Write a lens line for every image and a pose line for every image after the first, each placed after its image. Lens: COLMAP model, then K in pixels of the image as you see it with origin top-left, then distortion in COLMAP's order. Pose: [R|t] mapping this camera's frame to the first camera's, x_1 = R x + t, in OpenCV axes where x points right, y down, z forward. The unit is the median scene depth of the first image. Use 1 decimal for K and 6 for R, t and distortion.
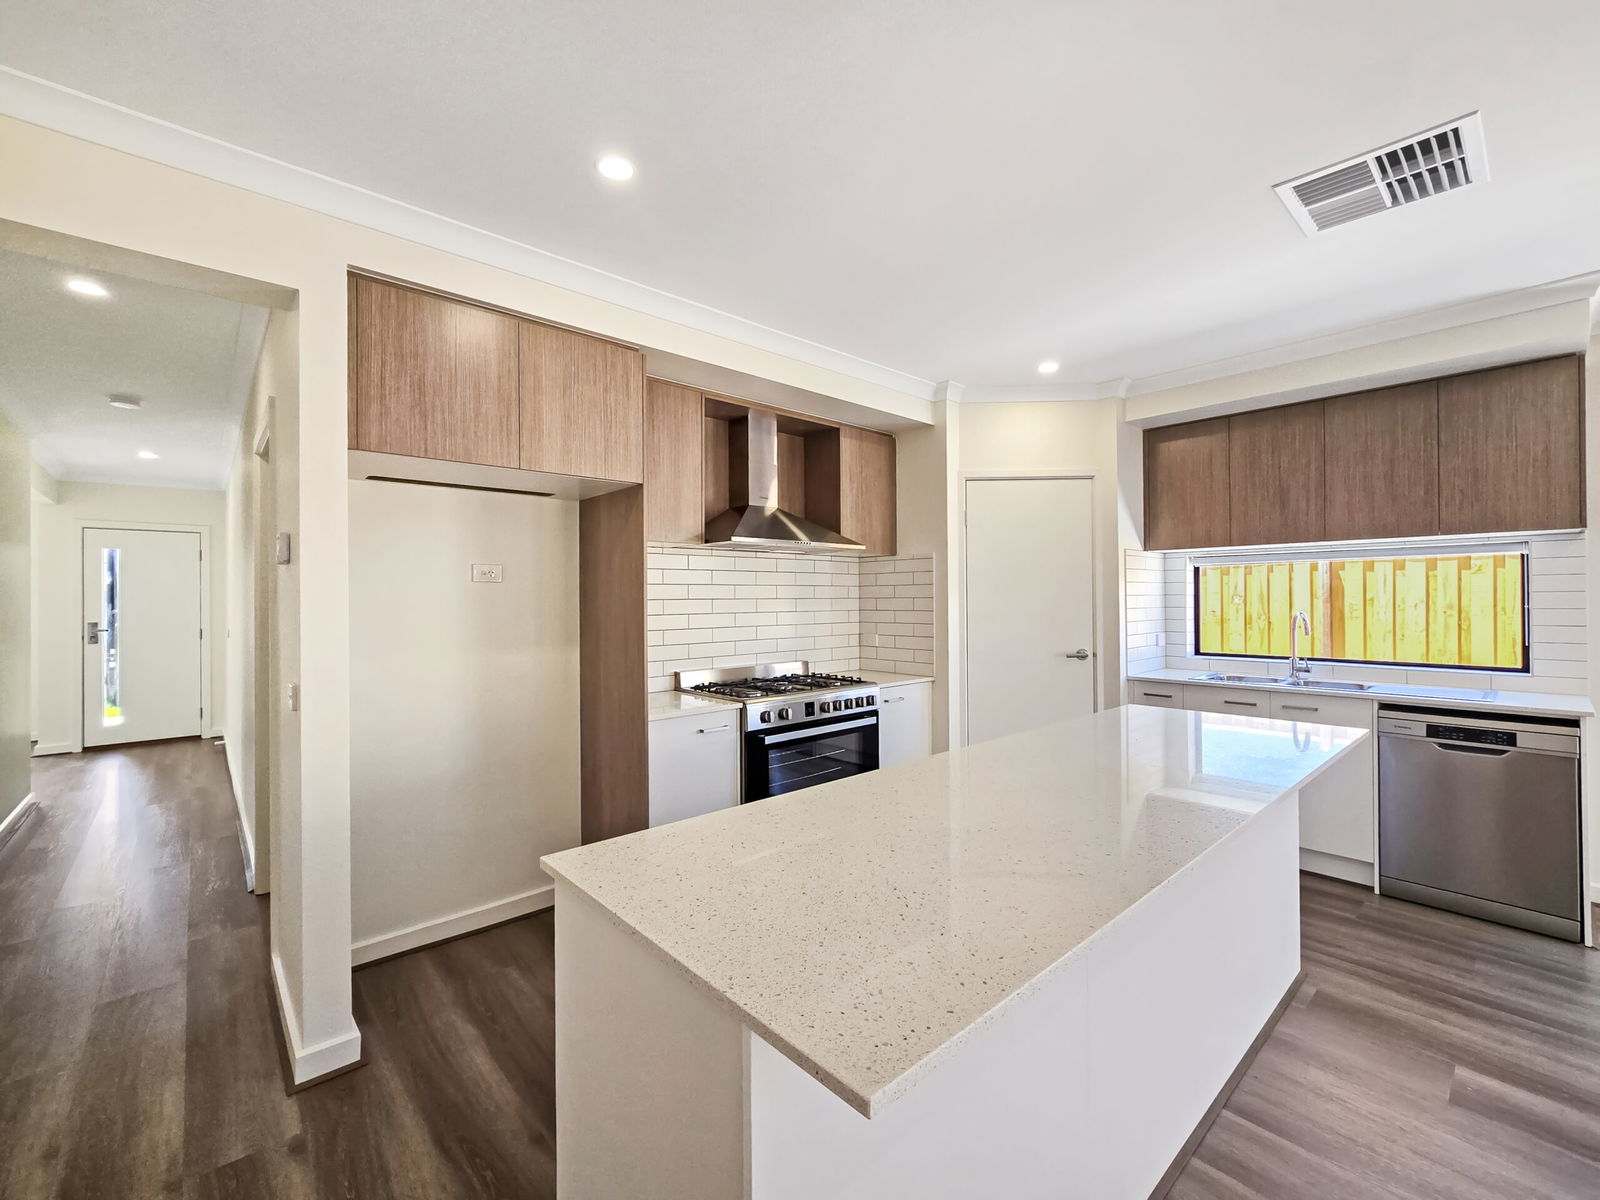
lens RADIAL K [[669.2, 0, 792.8], [0, 669.2, 598.1], [0, 0, 1]] dist [-0.001271, -0.000448]
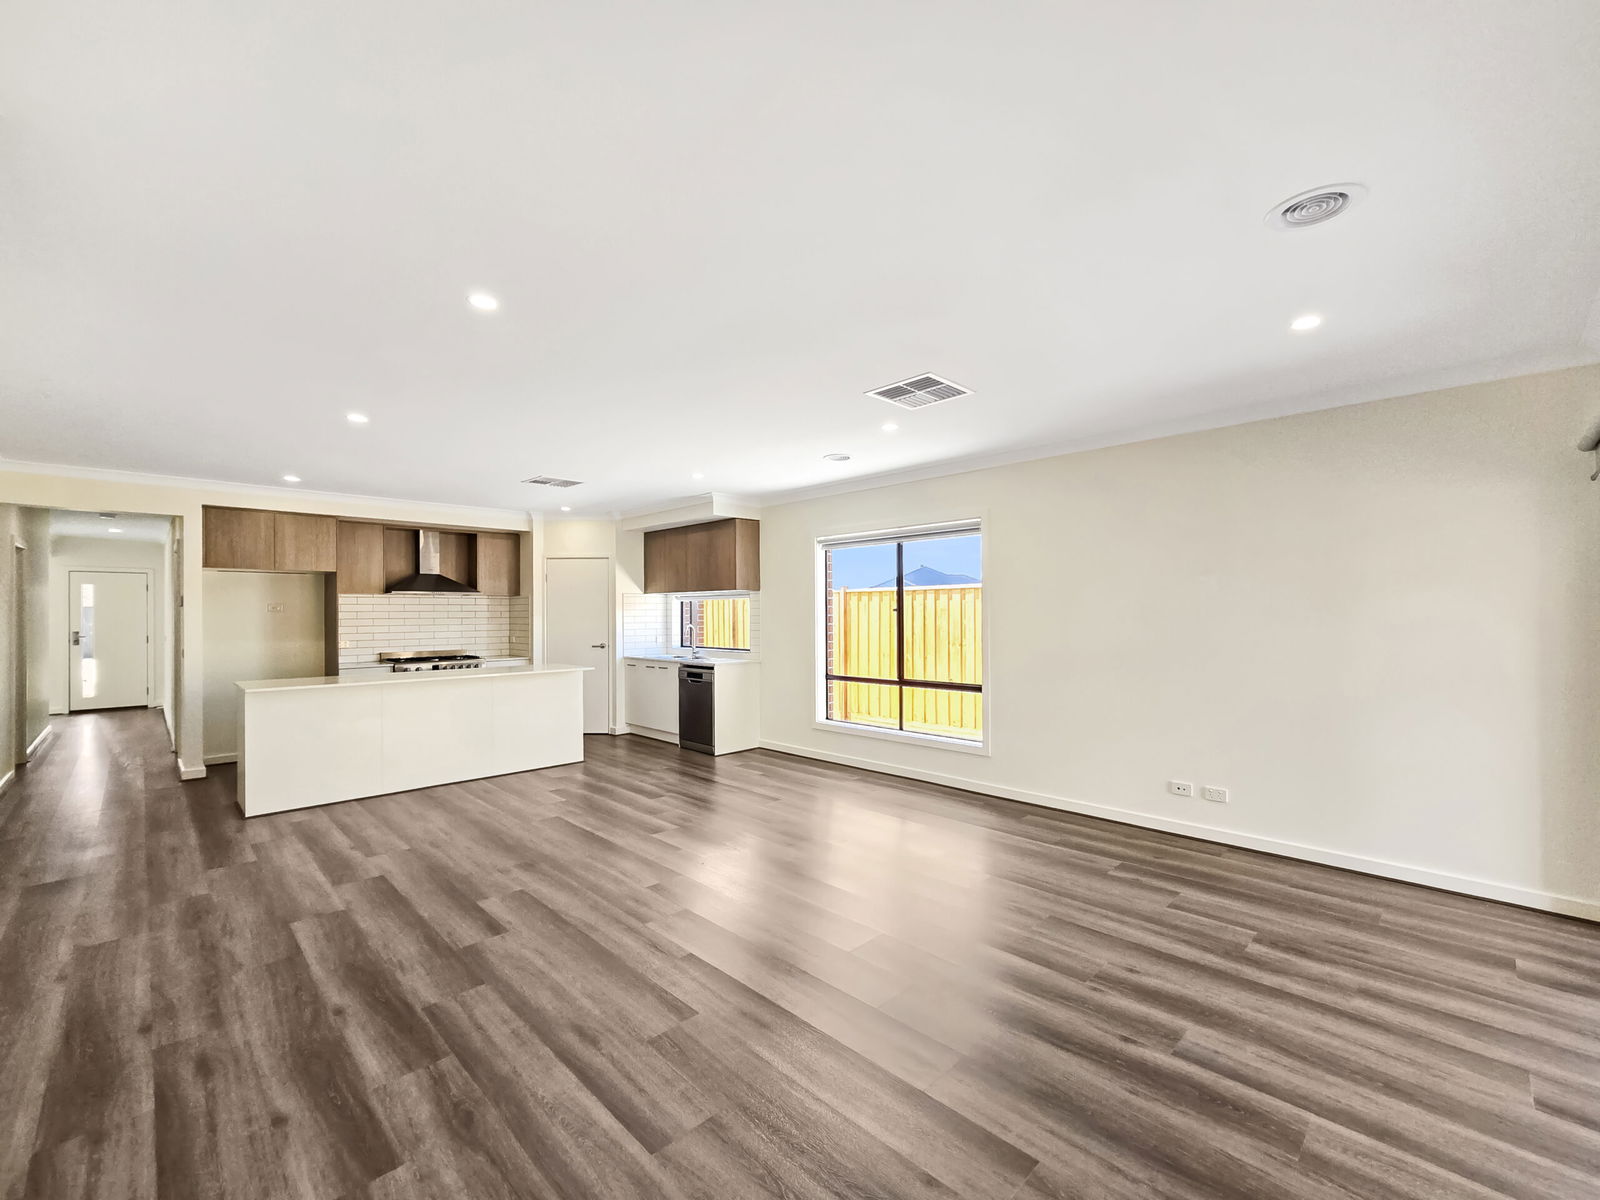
lens RADIAL K [[674.2, 0, 797.6], [0, 674.2, 615.3], [0, 0, 1]] dist [0.000900, 0.000253]
pose [[0.999039, 0.001749, 0.043791, 0.916935], [-0.001837, 0.999996, 0.001976, -0.012824], [-0.043787, -0.002055, 0.999039, -1.045499]]
